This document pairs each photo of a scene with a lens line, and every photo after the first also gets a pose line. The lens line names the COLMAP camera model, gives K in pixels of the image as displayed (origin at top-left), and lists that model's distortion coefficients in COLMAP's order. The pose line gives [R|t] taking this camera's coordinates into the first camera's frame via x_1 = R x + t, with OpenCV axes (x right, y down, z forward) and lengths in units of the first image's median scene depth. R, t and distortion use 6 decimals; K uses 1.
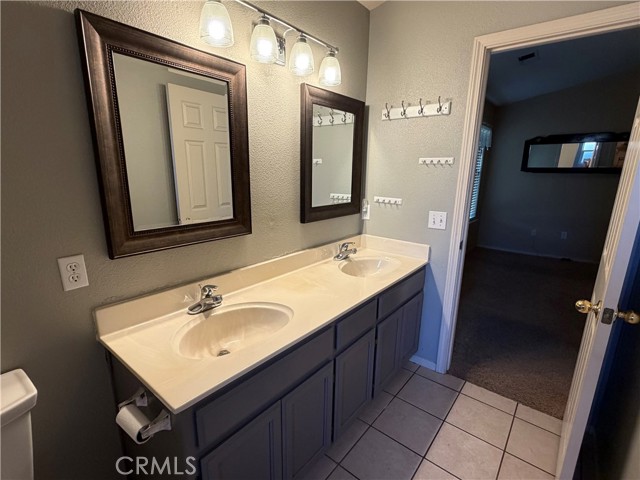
lens RADIAL K [[315.6, 0, 320.0], [0, 315.6, 240.0], [0, 0, 1]] dist [0.000954, -0.000711]
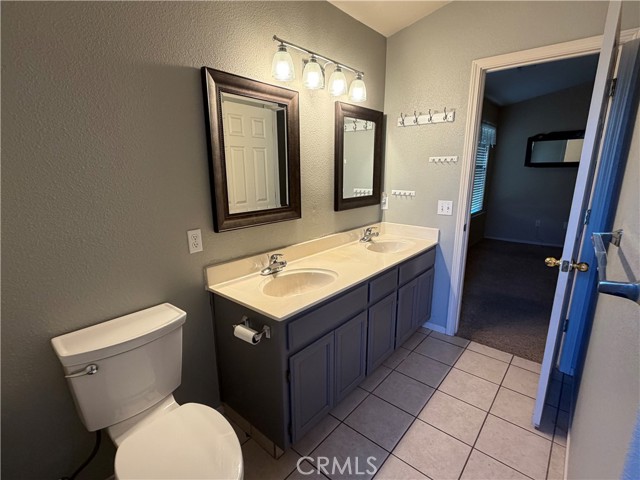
lens RADIAL K [[315.6, 0, 320.0], [0, 315.6, 240.0], [0, 0, 1]] dist [0.000954, -0.000711]
pose [[0.999455, -0.015110, -0.029351, -0.090490], [0.015122, 0.999886, 0.000196, 0.063618], [0.029344, -0.000640, 0.999569, -0.274121]]
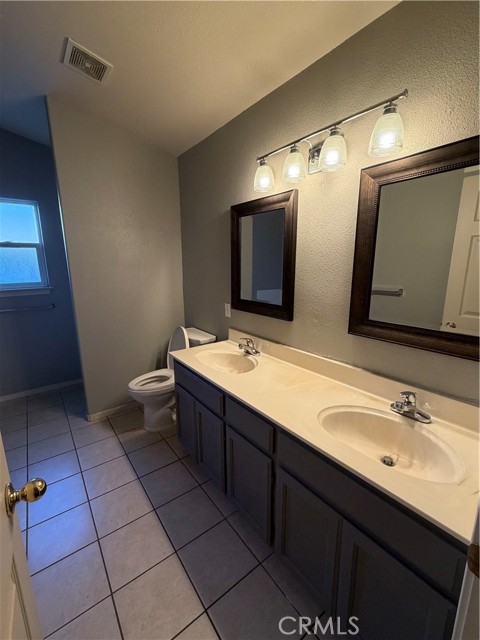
lens RADIAL K [[274.3, 0, 240.0], [0, 274.3, 320.0], [0, 0, 1]] dist [-0.010778, -0.000100]
pose [[-0.241984, 0.177479, -0.953910, 0.770473], [-0.218321, 0.947959, 0.231754, -0.208356], [0.945399, 0.264339, -0.190644, 0.911389]]
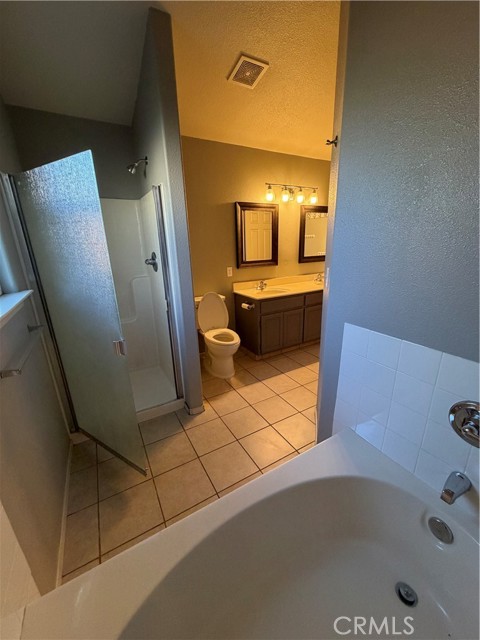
lens RADIAL K [[258.5, 0, 240.0], [0, 258.5, 320.0], [0, 0, 1]] dist [-0.015352, 0.000071]
pose [[0.929186, 0.067116, -0.363467, 0.284916], [-0.038982, 0.995686, 0.084202, 0.243428], [0.367551, -0.064071, 0.927794, -1.080757]]
